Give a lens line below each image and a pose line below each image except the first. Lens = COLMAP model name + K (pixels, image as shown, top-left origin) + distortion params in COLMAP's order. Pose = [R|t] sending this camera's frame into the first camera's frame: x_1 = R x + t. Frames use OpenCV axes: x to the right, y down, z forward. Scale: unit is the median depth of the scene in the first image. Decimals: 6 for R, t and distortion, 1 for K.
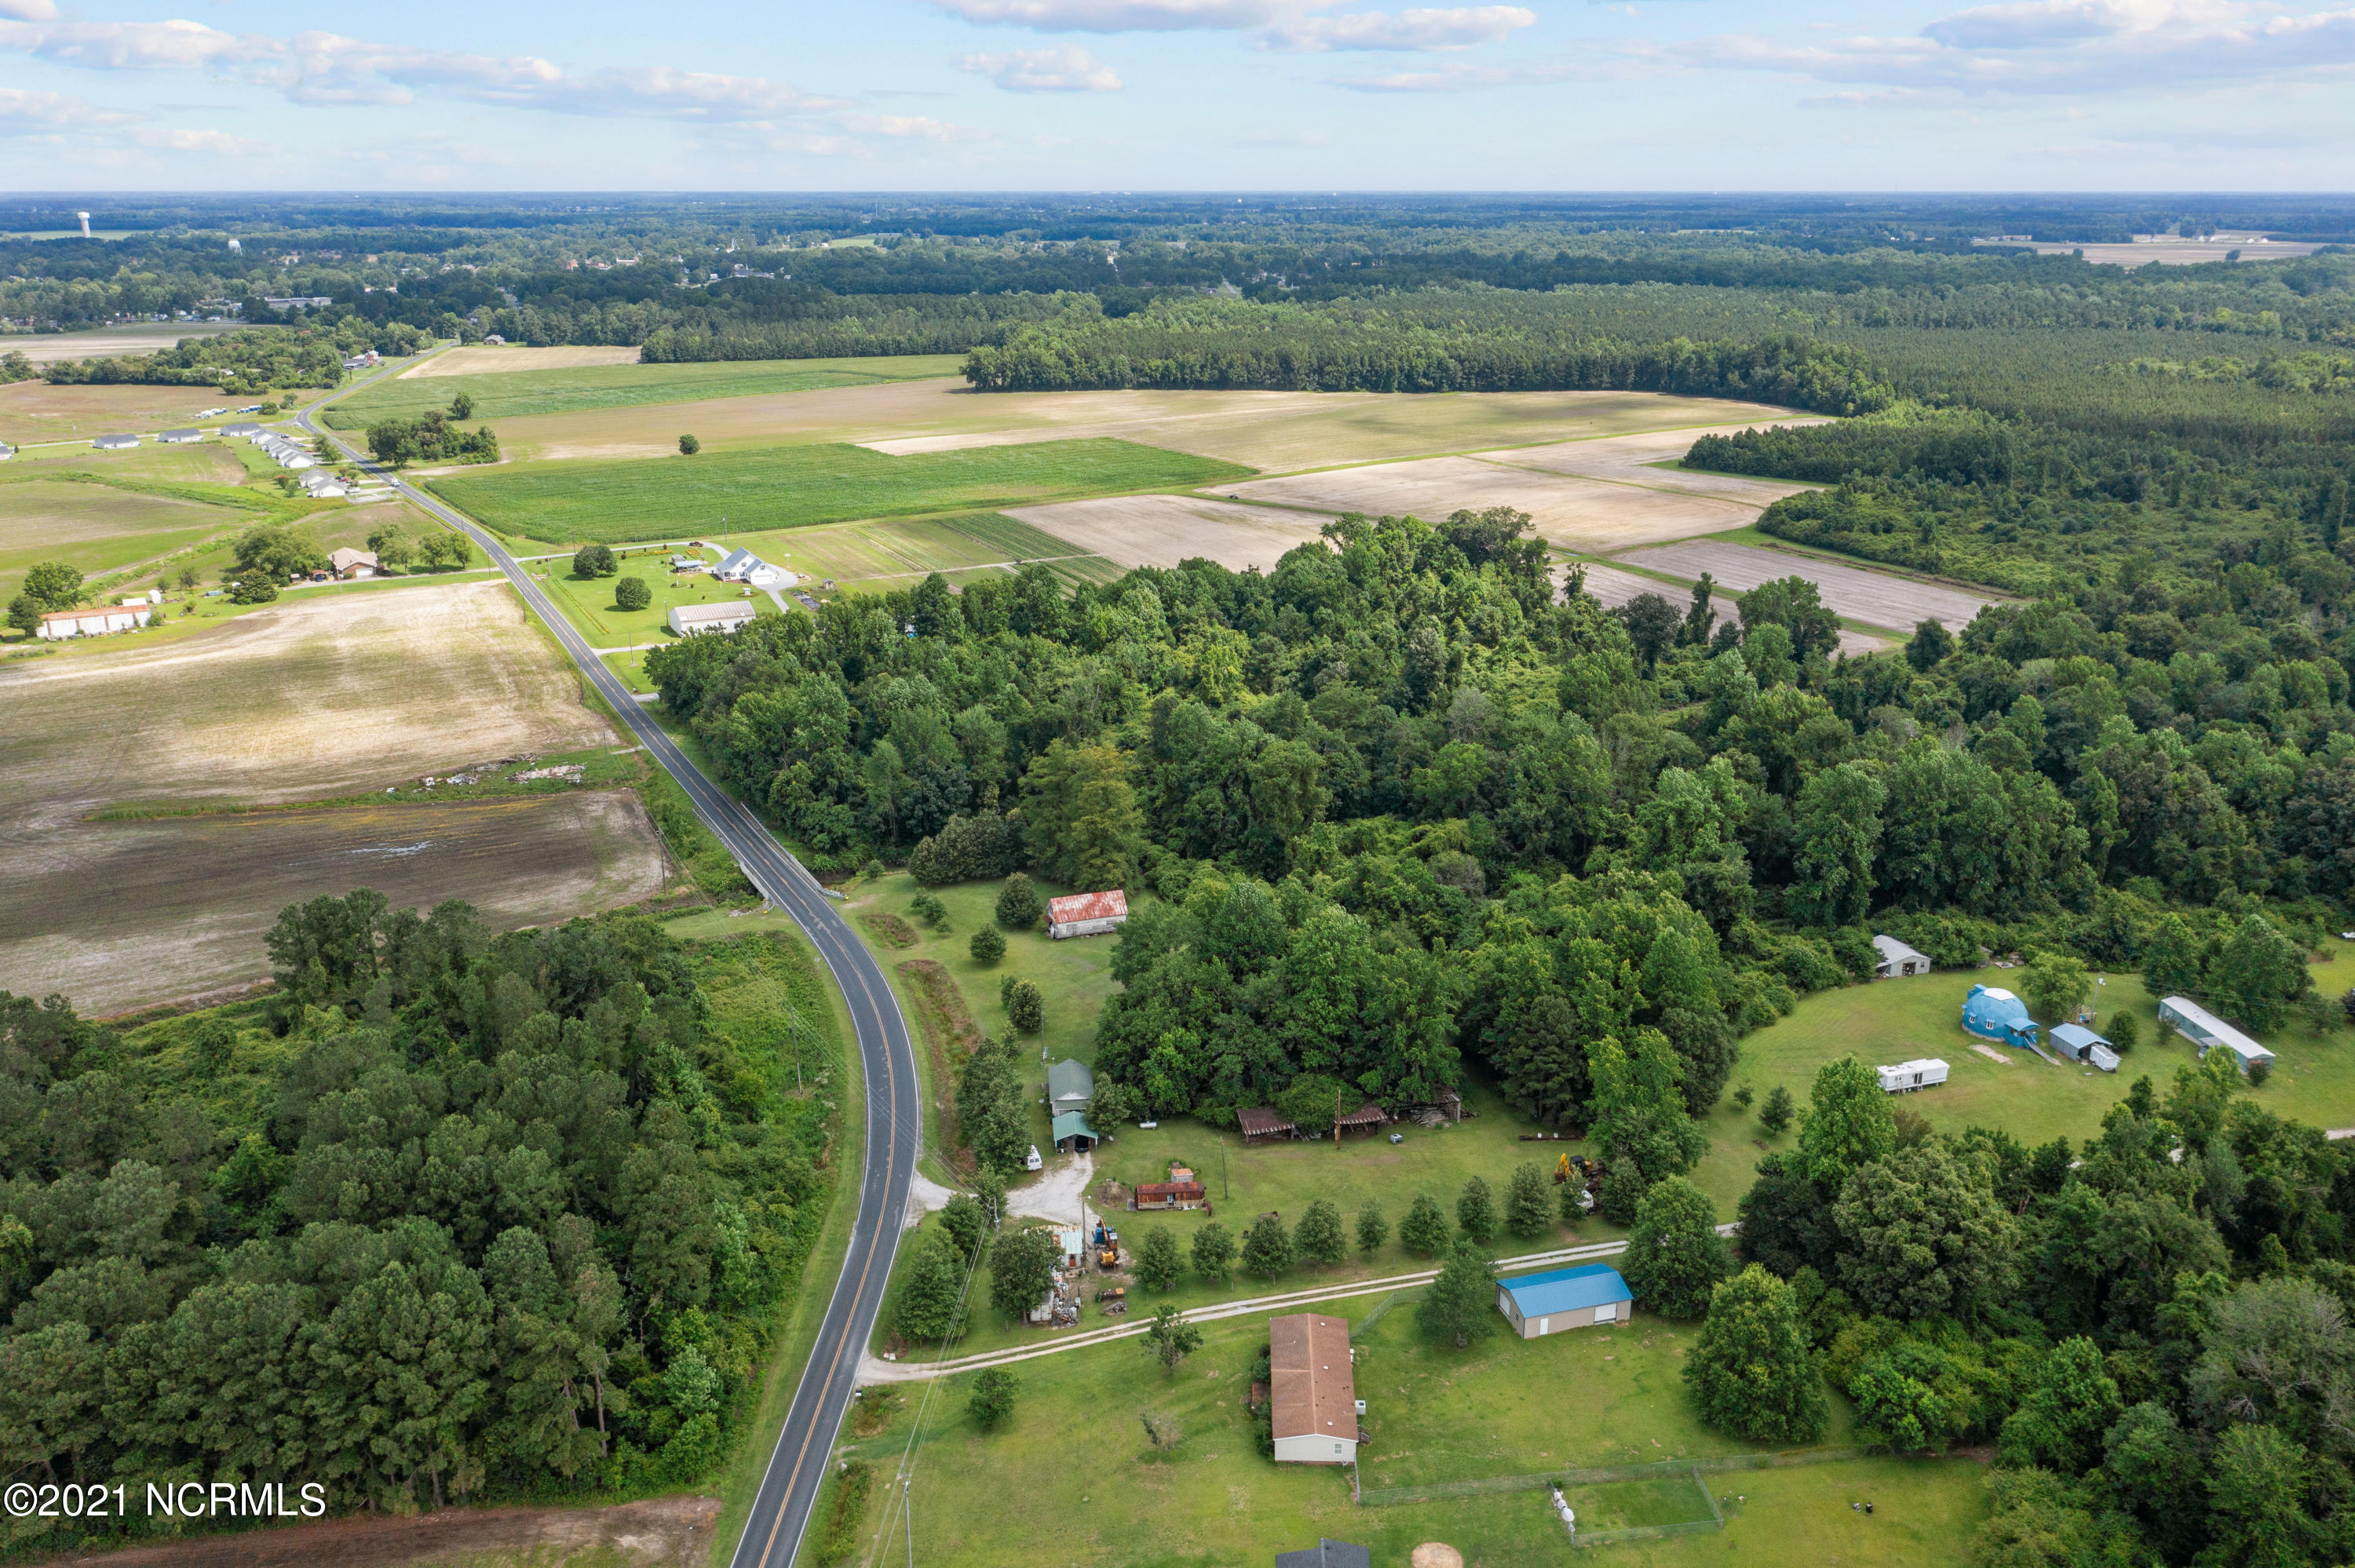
lens RADIAL K [[1907.8, 0, 1154.3], [0, 1907.8, 771.5], [0, 0, 1]] dist [0.003089, 0.004575]
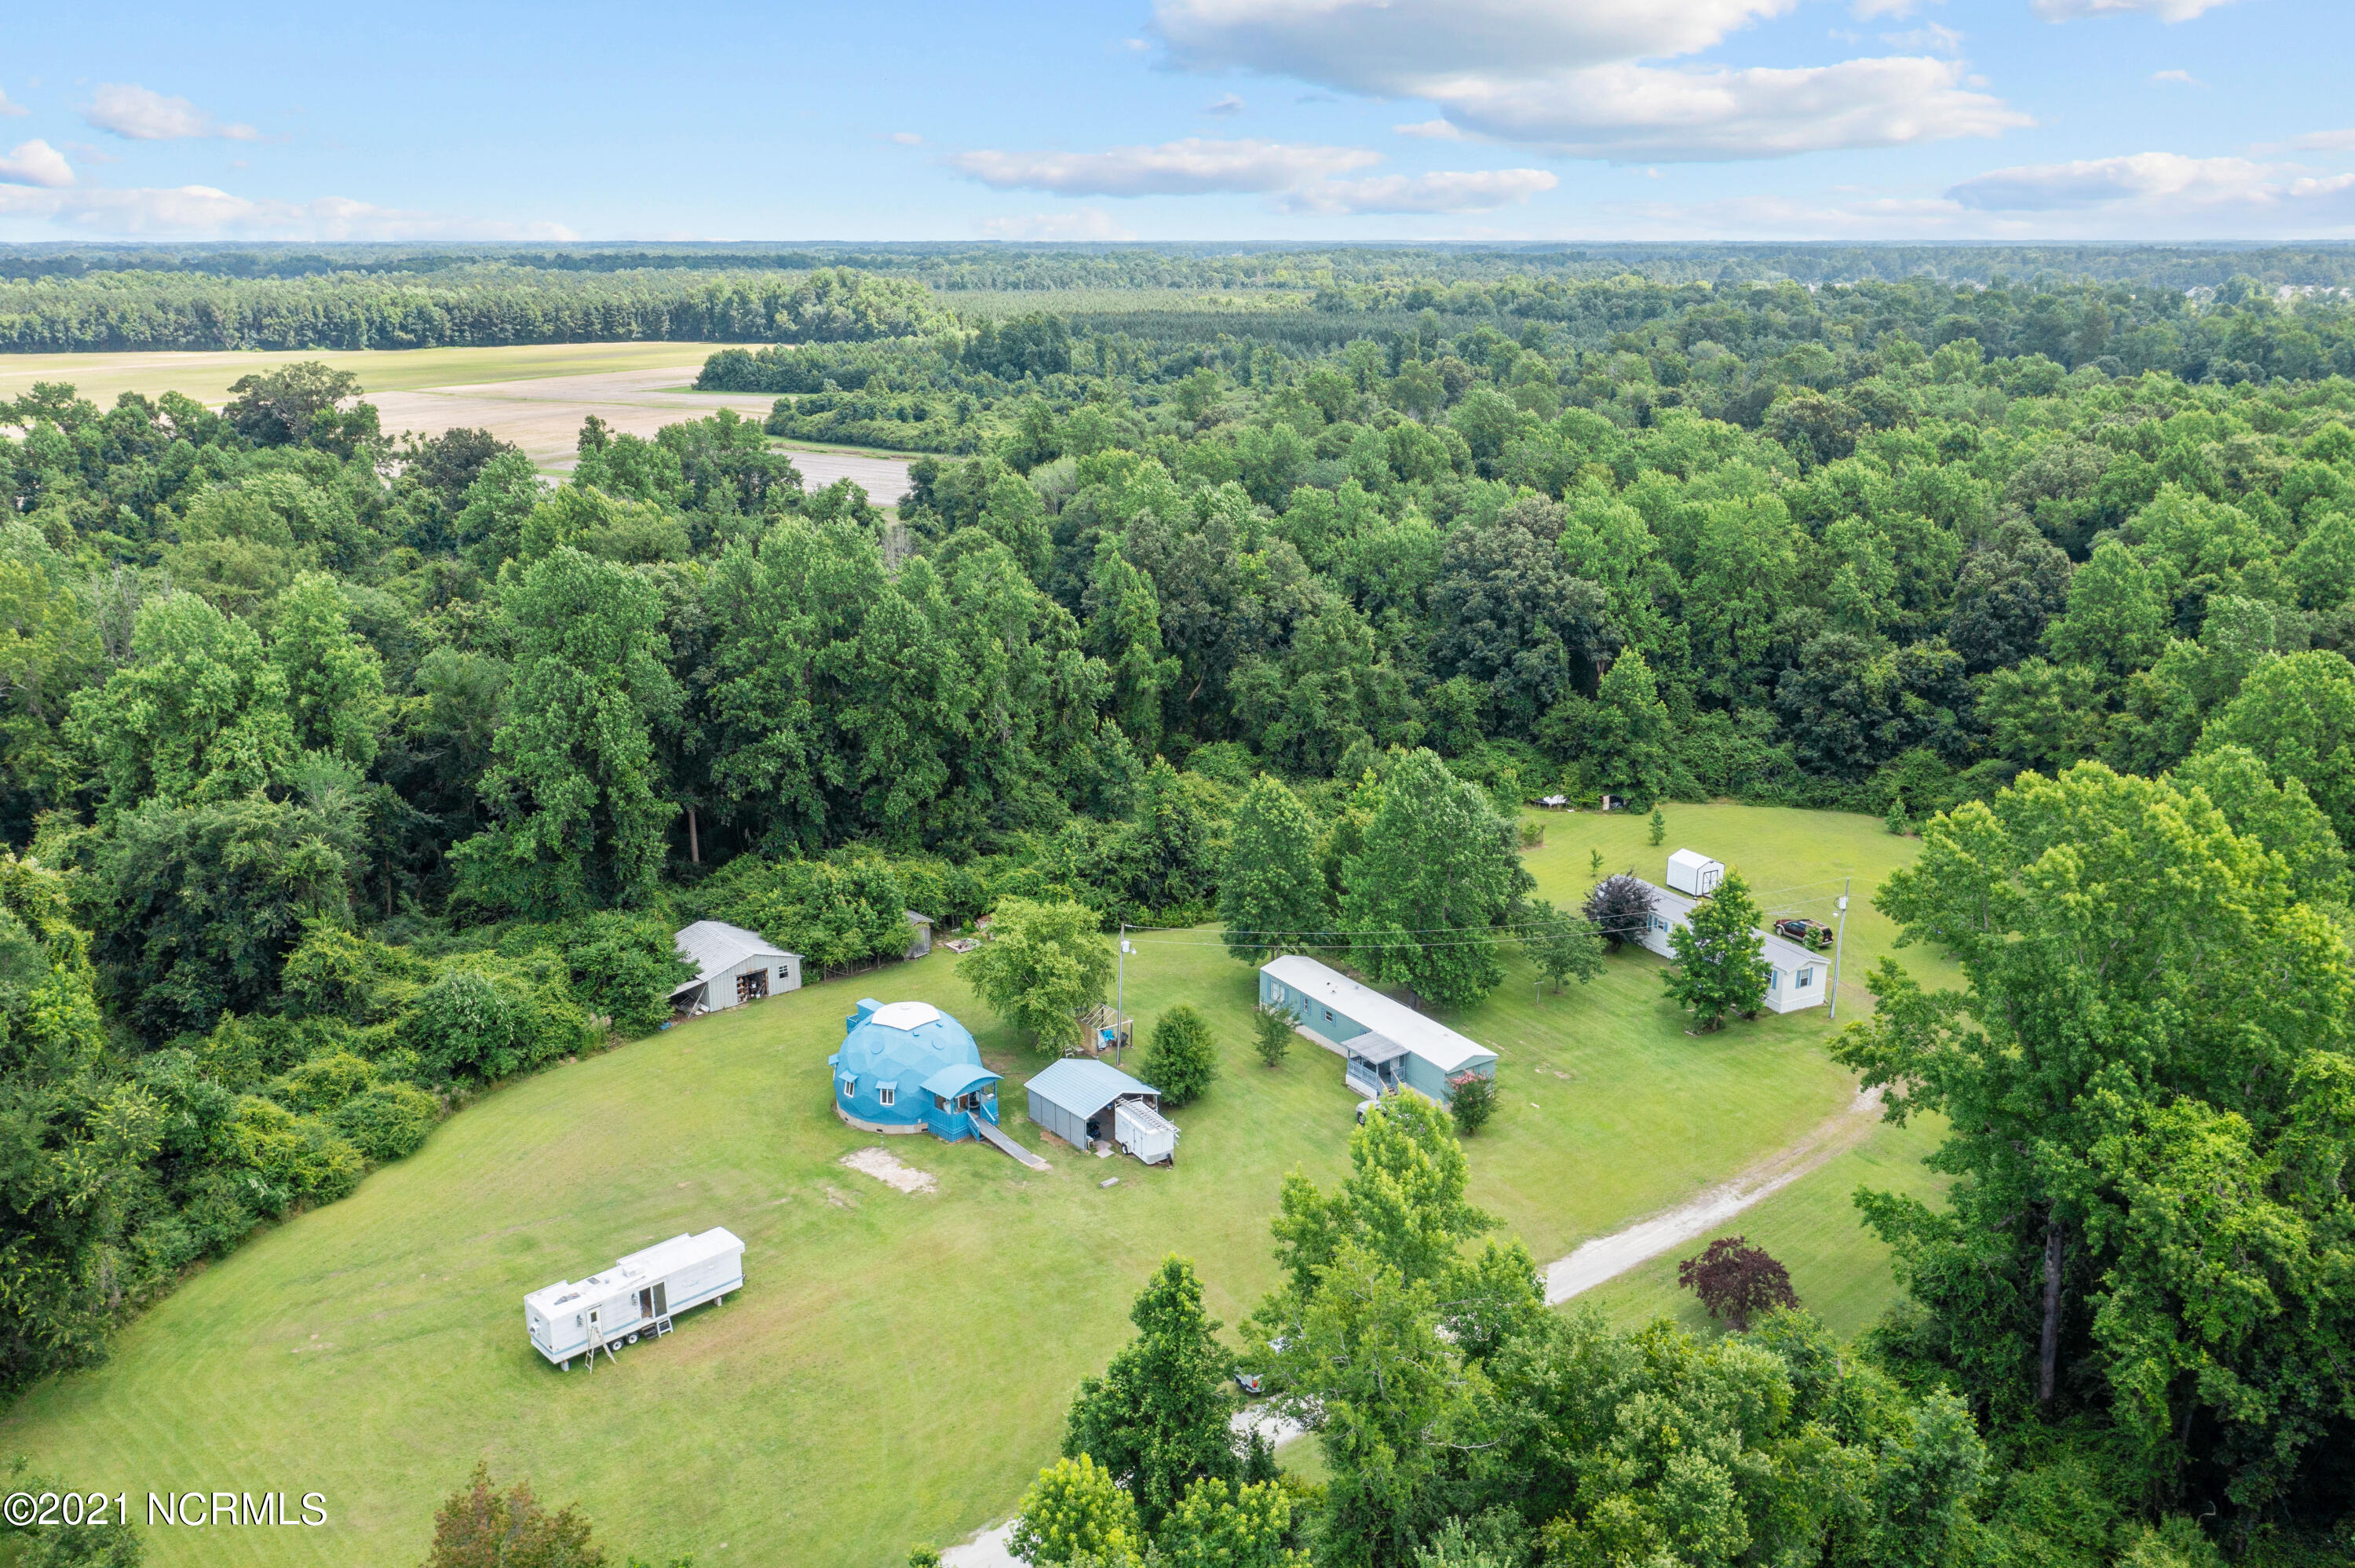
lens RADIAL K [[1907.8, 0, 1154.3], [0, 1907.8, 771.5], [0, 0, 1]] dist [0.003089, 0.004575]
pose [[0.909598, -0.114259, 0.399471, 0.302367], [0.126909, 0.991900, -0.005263, 0.066841], [-0.395634, 0.055484, 0.916731, 0.544925]]
